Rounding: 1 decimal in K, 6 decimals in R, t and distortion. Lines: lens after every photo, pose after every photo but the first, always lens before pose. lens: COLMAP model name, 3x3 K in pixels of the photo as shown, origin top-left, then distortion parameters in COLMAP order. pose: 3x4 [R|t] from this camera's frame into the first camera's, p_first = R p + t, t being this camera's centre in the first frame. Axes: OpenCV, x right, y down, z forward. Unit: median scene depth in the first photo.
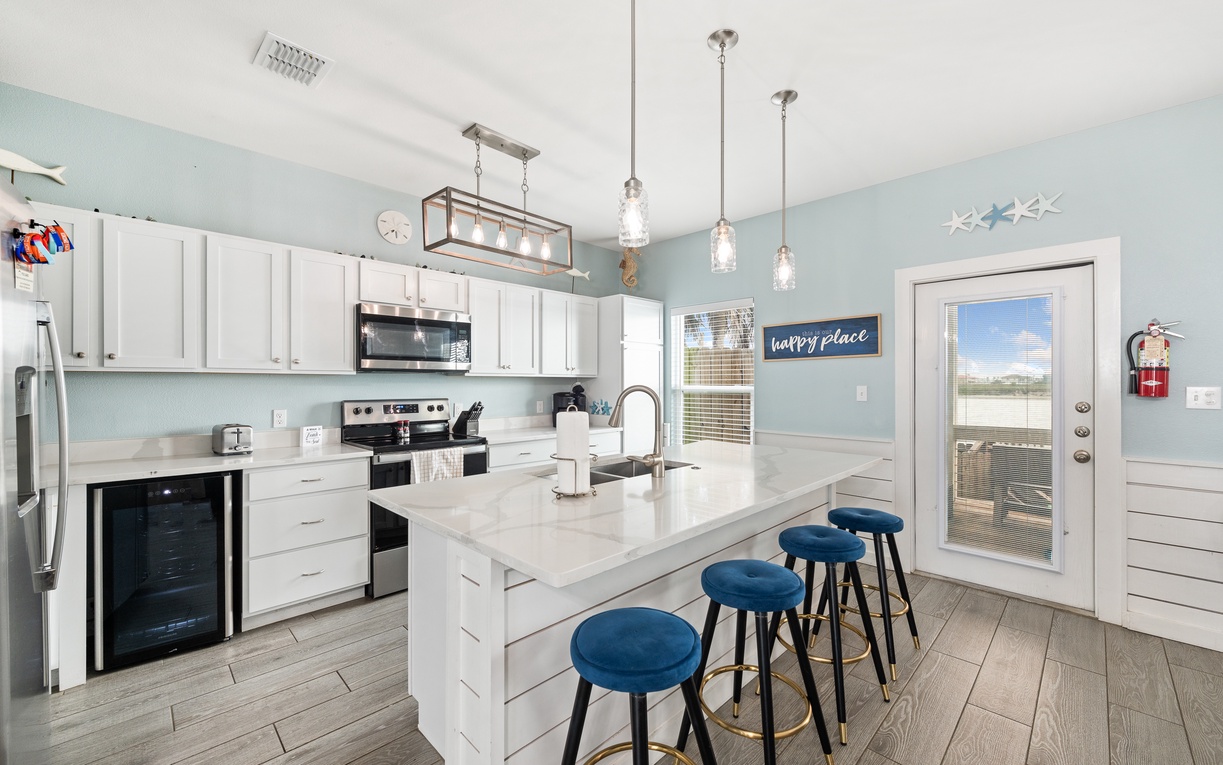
lens RADIAL K [[484.9, 0, 618.8], [0, 484.9, 384.4], [0, 0, 1]] dist [-0.000730, -0.000103]
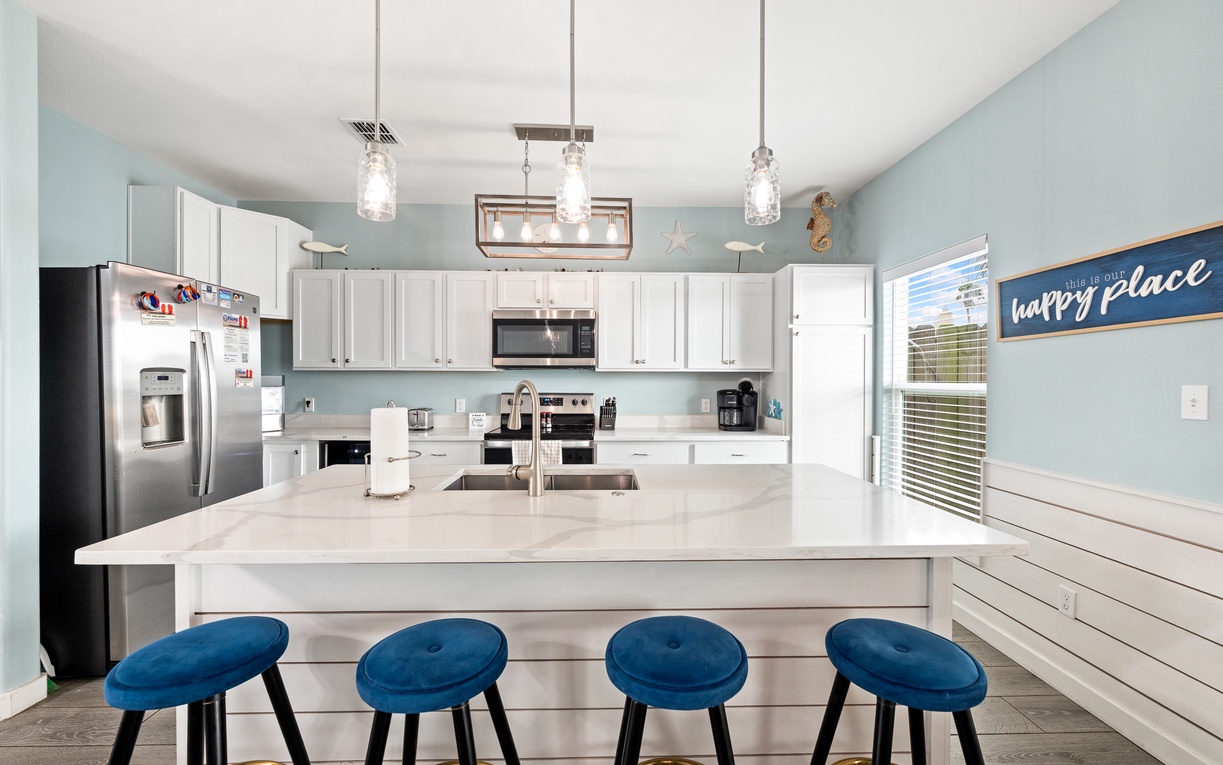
lens RADIAL K [[487.7, 0, 611.5], [0, 487.7, 382.5], [0, 0, 1]] dist [-0.001770, -0.000453]
pose [[0.719880, 0.006474, -0.694069, 0.446138], [-0.004356, 0.999979, 0.004810, 0.000855], [0.694085, -0.000439, 0.719893, 0.315171]]
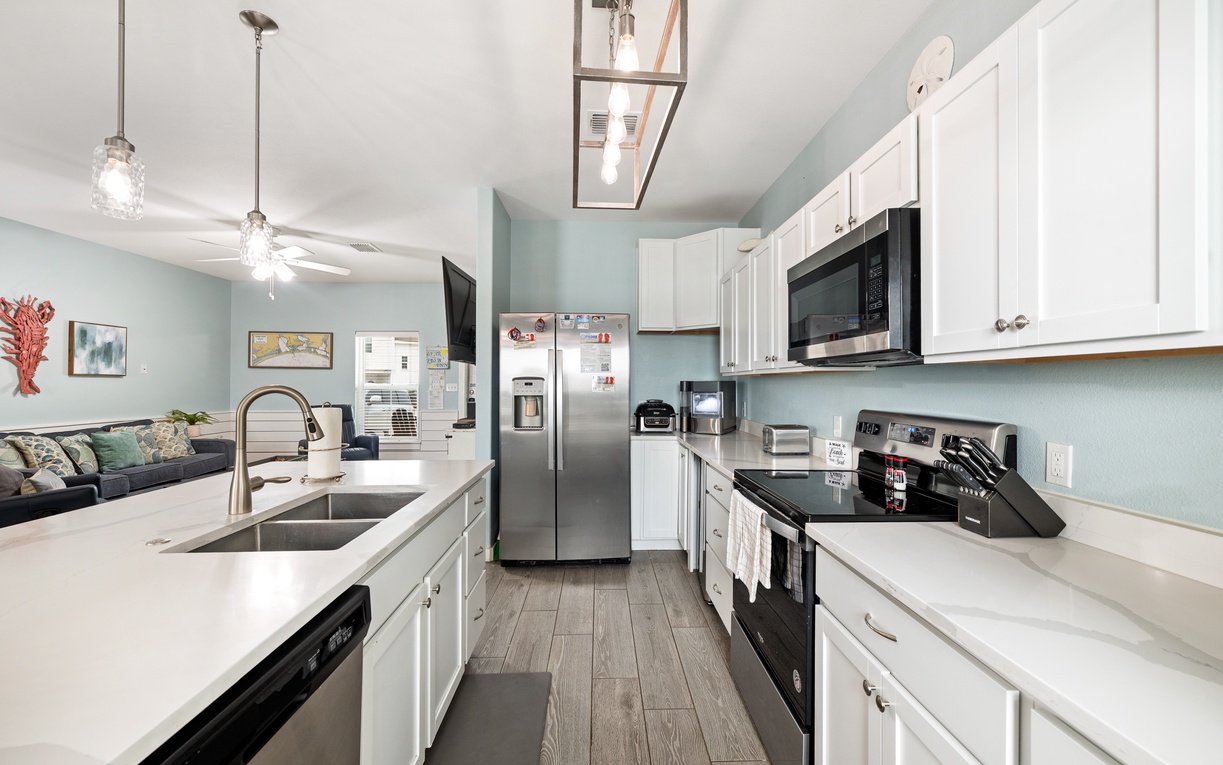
lens RADIAL K [[487.7, 0, 611.5], [0, 487.7, 382.5], [0, 0, 1]] dist [-0.001770, -0.000453]
pose [[-0.688463, -0.005157, -0.725253, 0.145731], [-0.004517, 0.999986, -0.002822, -0.000151], [0.725257, 0.001333, -0.688477, 1.175545]]
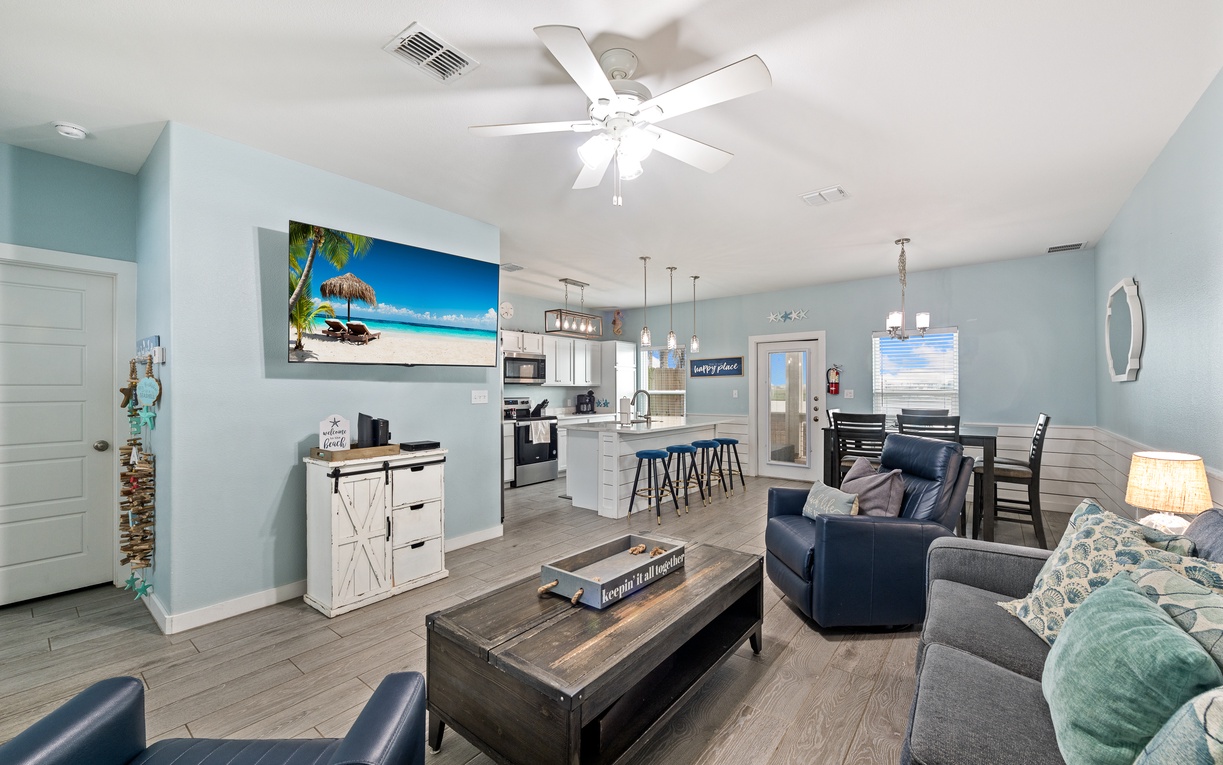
lens RADIAL K [[484.9, 0, 618.8], [0, 484.9, 384.4], [0, 0, 1]] dist [-0.000730, -0.000103]
pose [[0.992952, -0.001682, 0.118509, -0.257787], [0.003203, 0.999915, -0.012651, 0.002940], [-0.118478, 0.012941, 0.992872, -1.066688]]
